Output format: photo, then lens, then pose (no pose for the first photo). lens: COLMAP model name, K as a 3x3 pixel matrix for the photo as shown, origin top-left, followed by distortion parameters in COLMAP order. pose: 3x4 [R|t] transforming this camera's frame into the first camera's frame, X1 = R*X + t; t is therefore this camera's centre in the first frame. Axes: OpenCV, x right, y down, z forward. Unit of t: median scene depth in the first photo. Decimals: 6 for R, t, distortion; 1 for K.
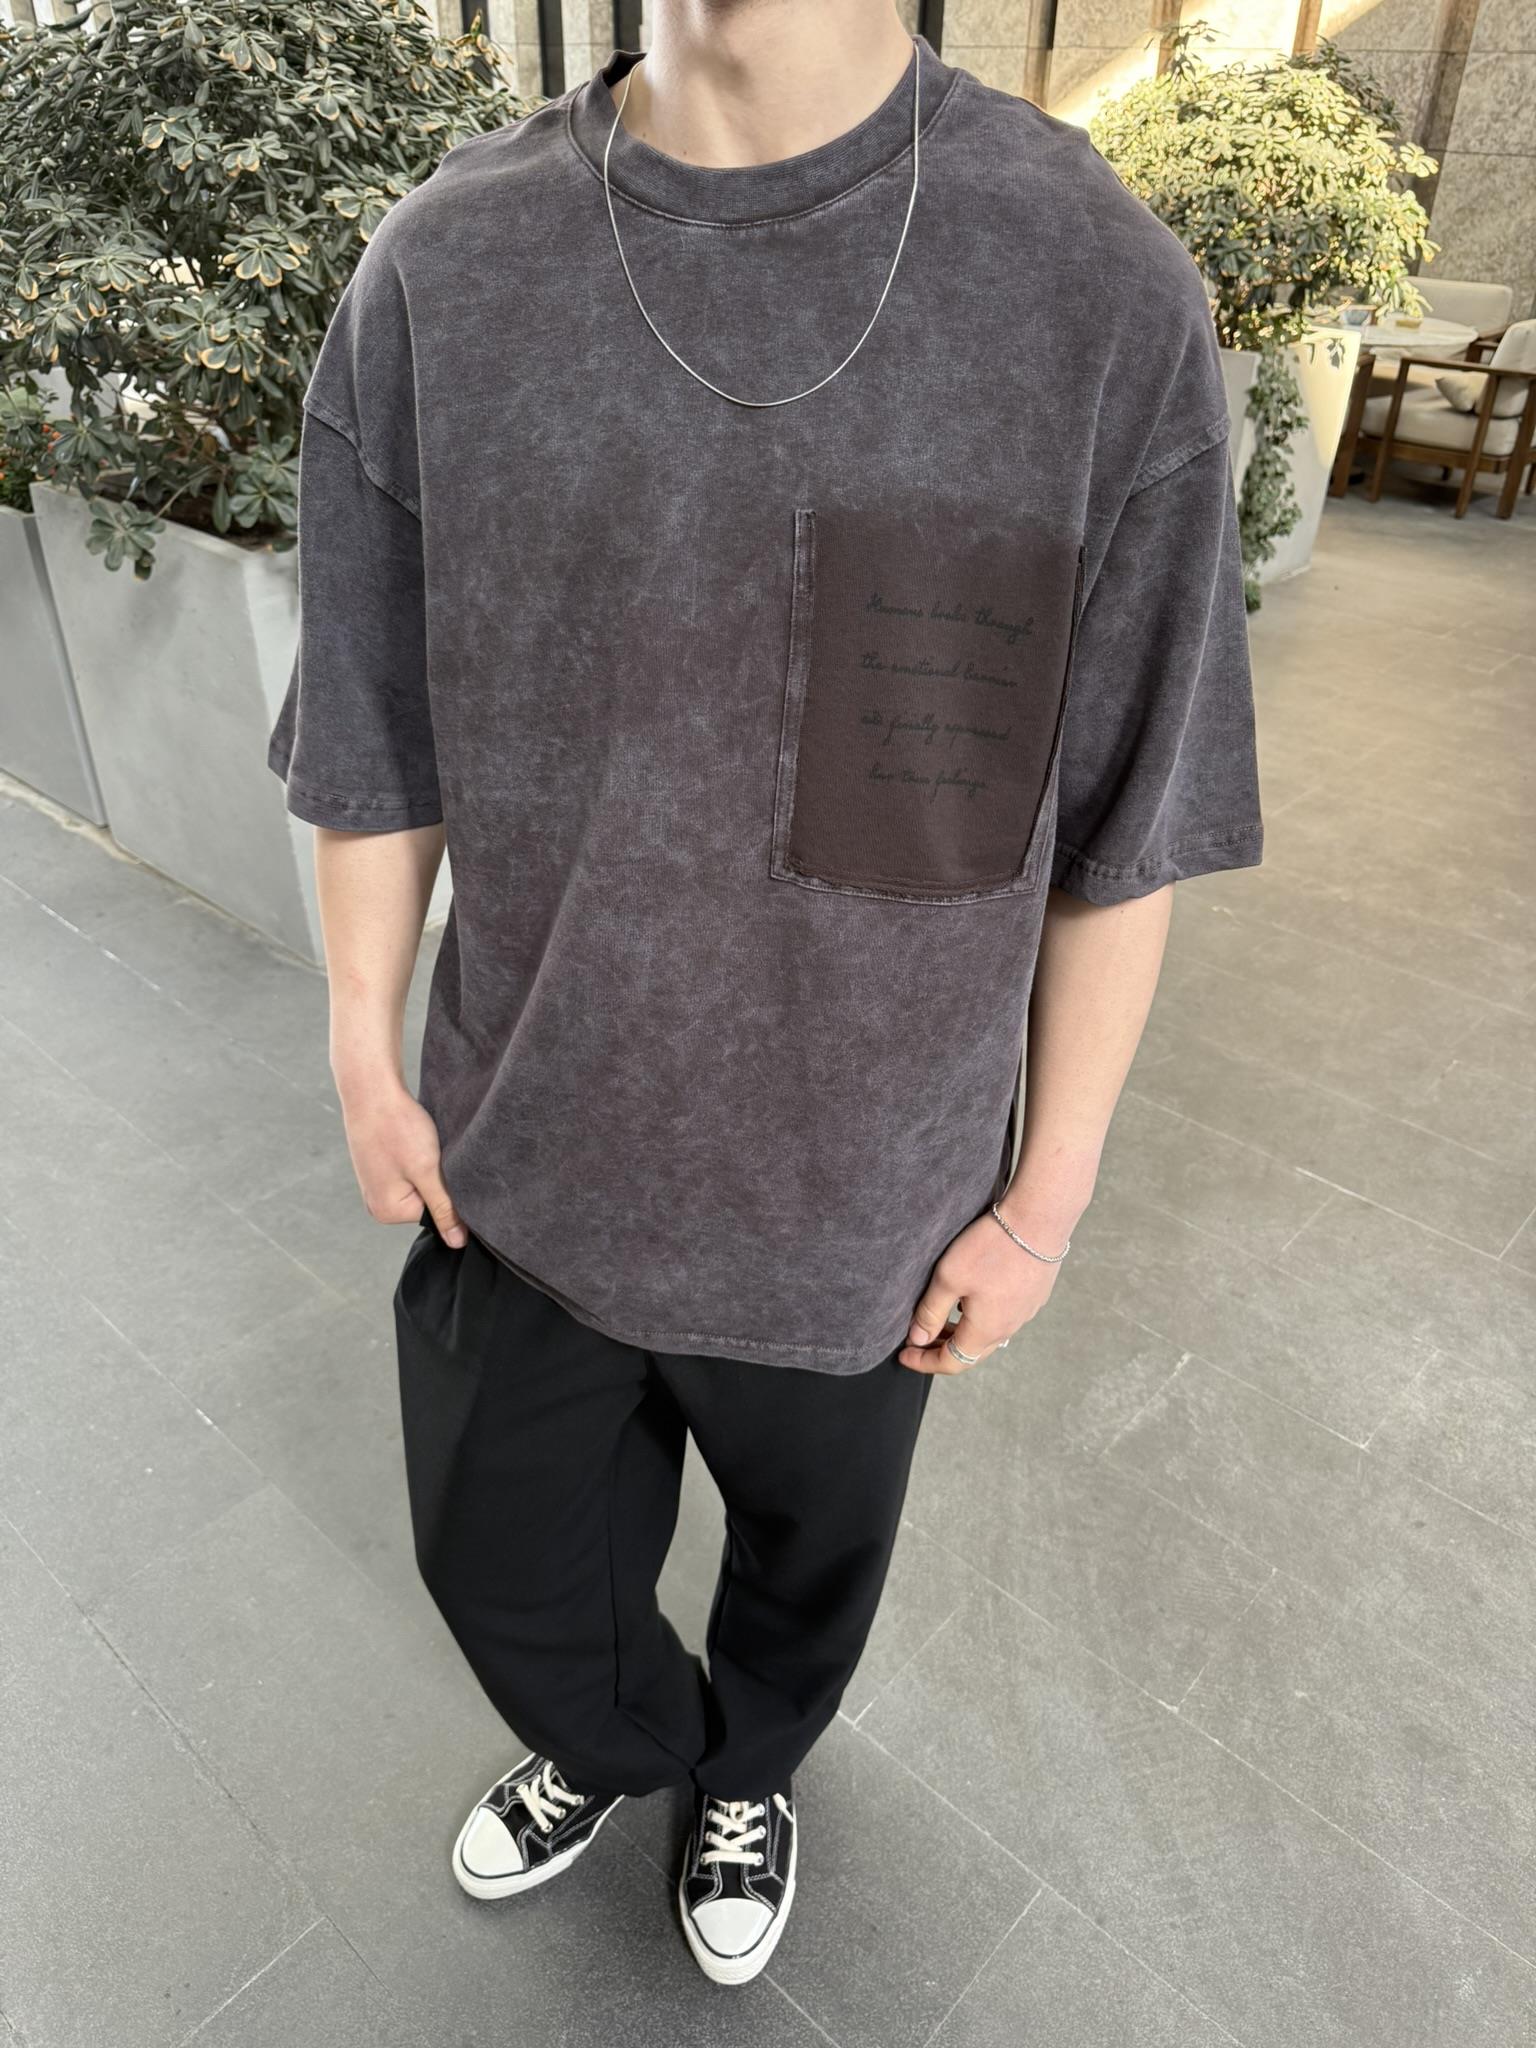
lens RADIAL K [[1469.7, 0, 776.3], [0, 1469.7, 1036.0], [0, 0, 1]] dist [0.004182, -0.010310]
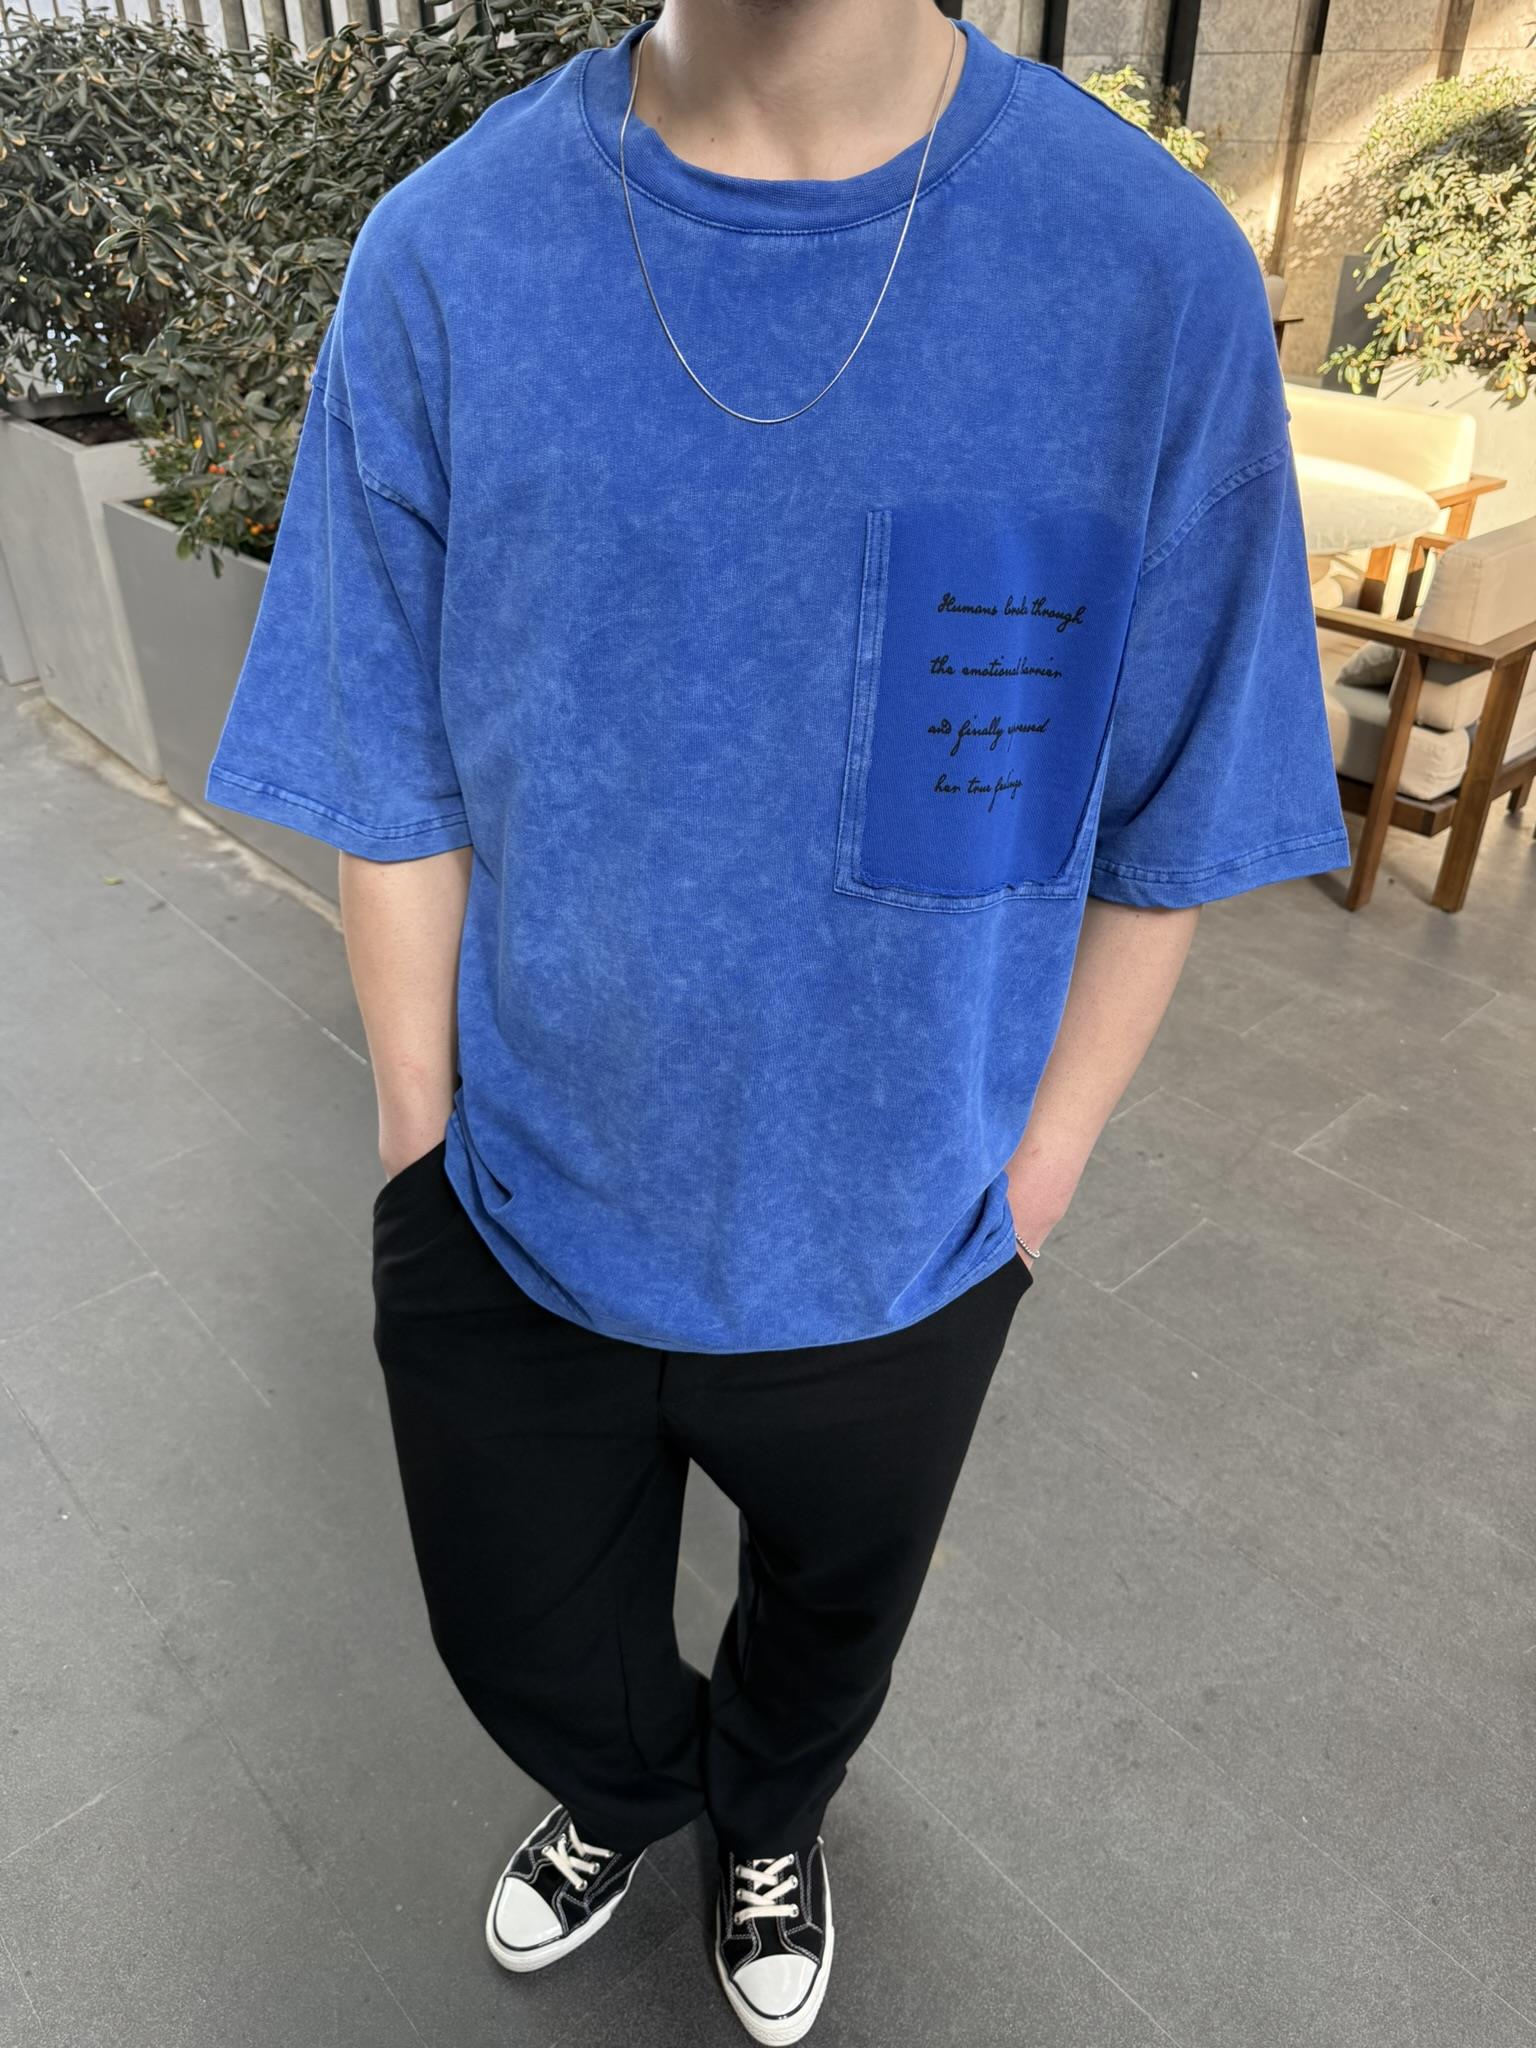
lens RADIAL K [[1469.7, 0, 772.5], [0, 1469.7, 1029.0], [0, 0, 1]] dist [0.004182, -0.010310]
pose [[0.995764, 0.034180, -0.085351, -0.208028], [-0.035197, 0.999326, -0.010440, -0.121706], [0.084937, 0.013400, 0.996296, 0.195658]]
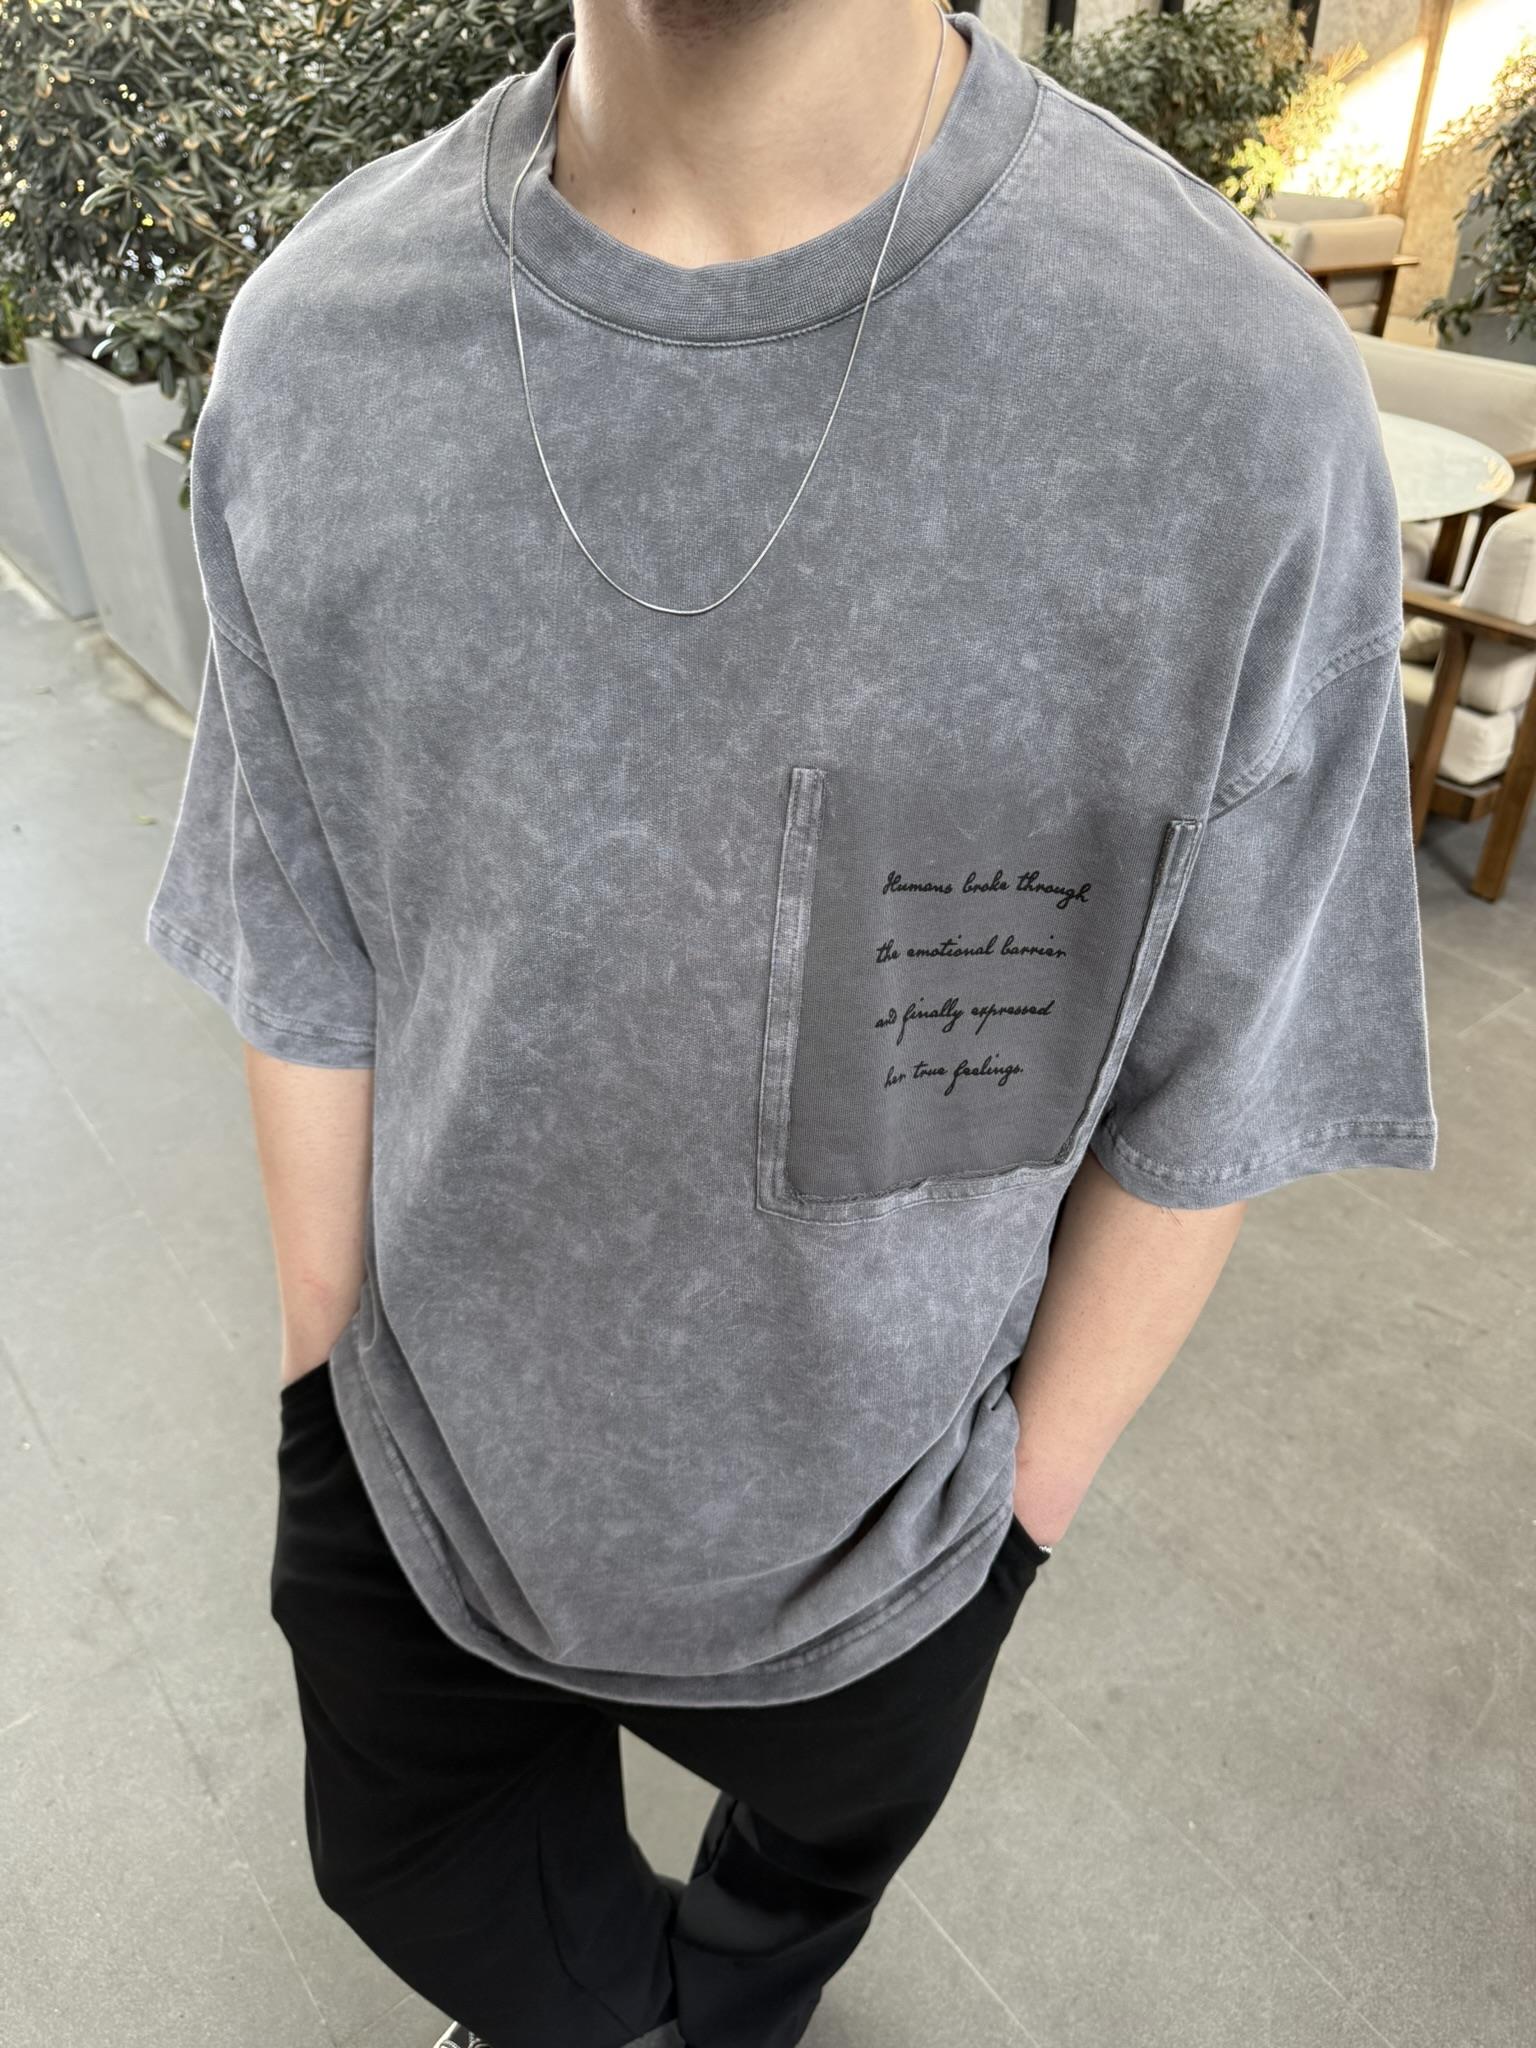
lens RADIAL K [[1469.7, 0, 781.2], [0, 1469.7, 1037.3], [0, 0, 1]] dist [0.004182, -0.010310]
pose [[0.986360, 0.080339, -0.143666, -0.129913], [-0.075965, 0.996472, 0.035687, -0.143223], [0.146026, -0.024287, 0.988983, 0.208927]]
